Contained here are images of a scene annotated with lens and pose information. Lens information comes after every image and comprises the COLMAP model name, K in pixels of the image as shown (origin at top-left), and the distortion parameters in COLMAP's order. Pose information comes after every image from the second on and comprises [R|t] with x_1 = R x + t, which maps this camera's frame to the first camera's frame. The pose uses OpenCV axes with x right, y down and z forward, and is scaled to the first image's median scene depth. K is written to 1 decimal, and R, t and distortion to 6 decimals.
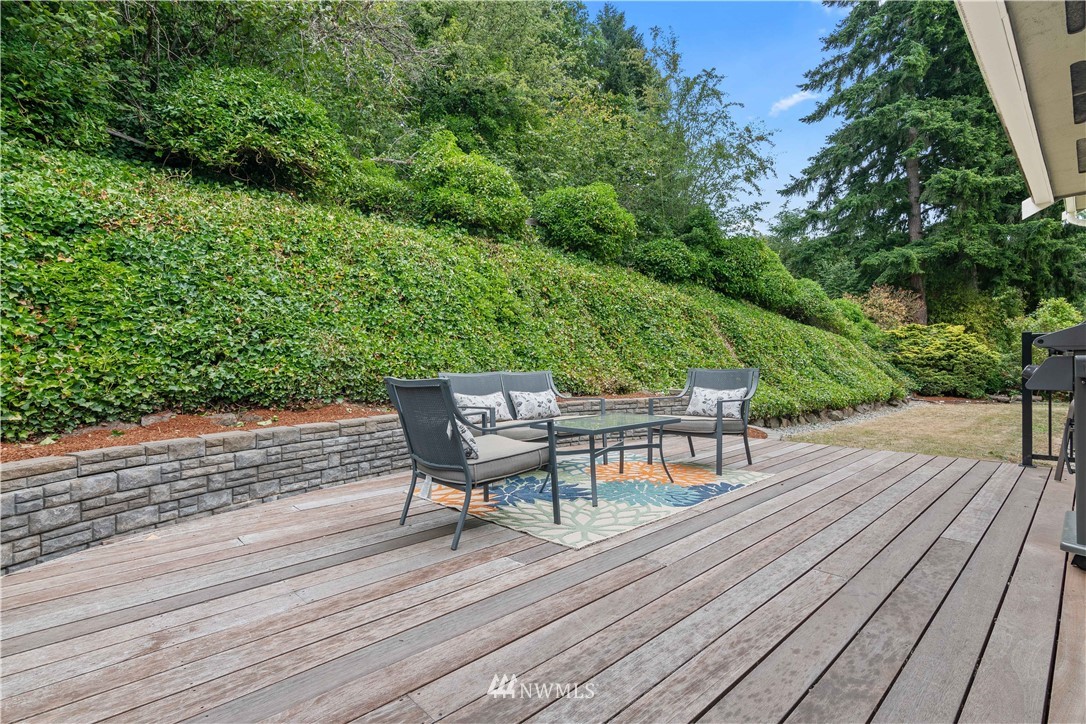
lens RADIAL K [[520.6, 0, 541.7], [0, 520.6, 360.7], [0, 0, 1]] dist [0.000687, 0.000156]
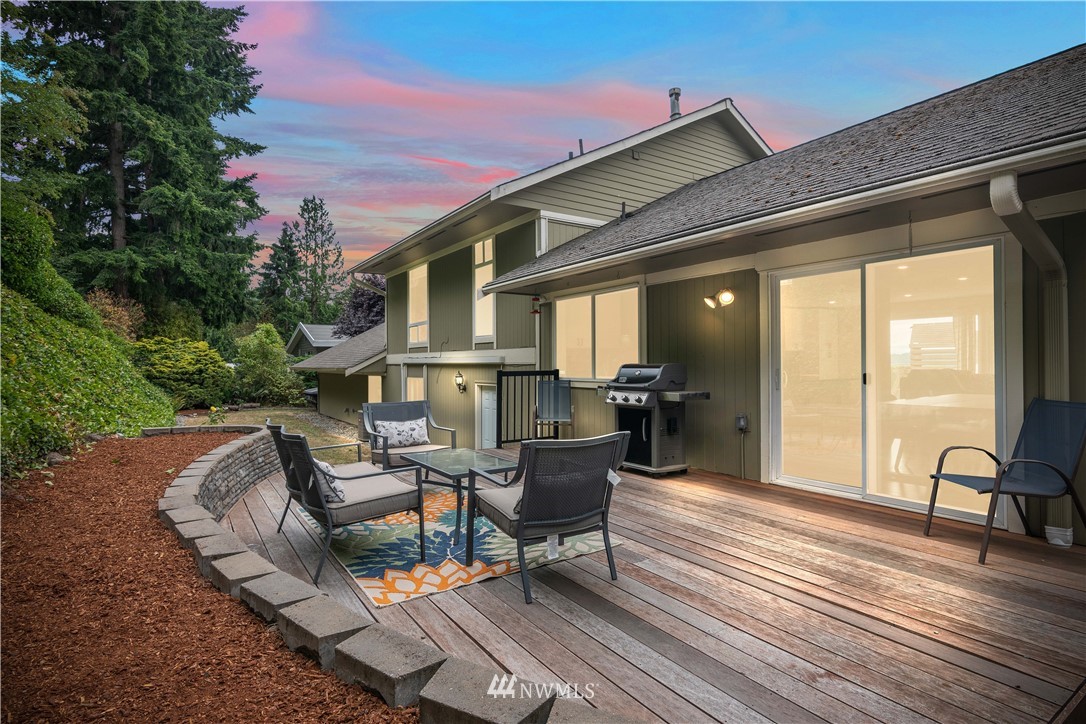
lens RADIAL K [[546.4, 0, 543.0], [0, 546.4, 362.0], [0, 0, 1]] dist [-0.000480, -0.000192]
pose [[0.169107, 0.010965, 0.985537, -0.188765], [-0.000916, 0.999939, -0.010968, -0.014430], [-0.985597, 0.000952, 0.169107, 0.128388]]
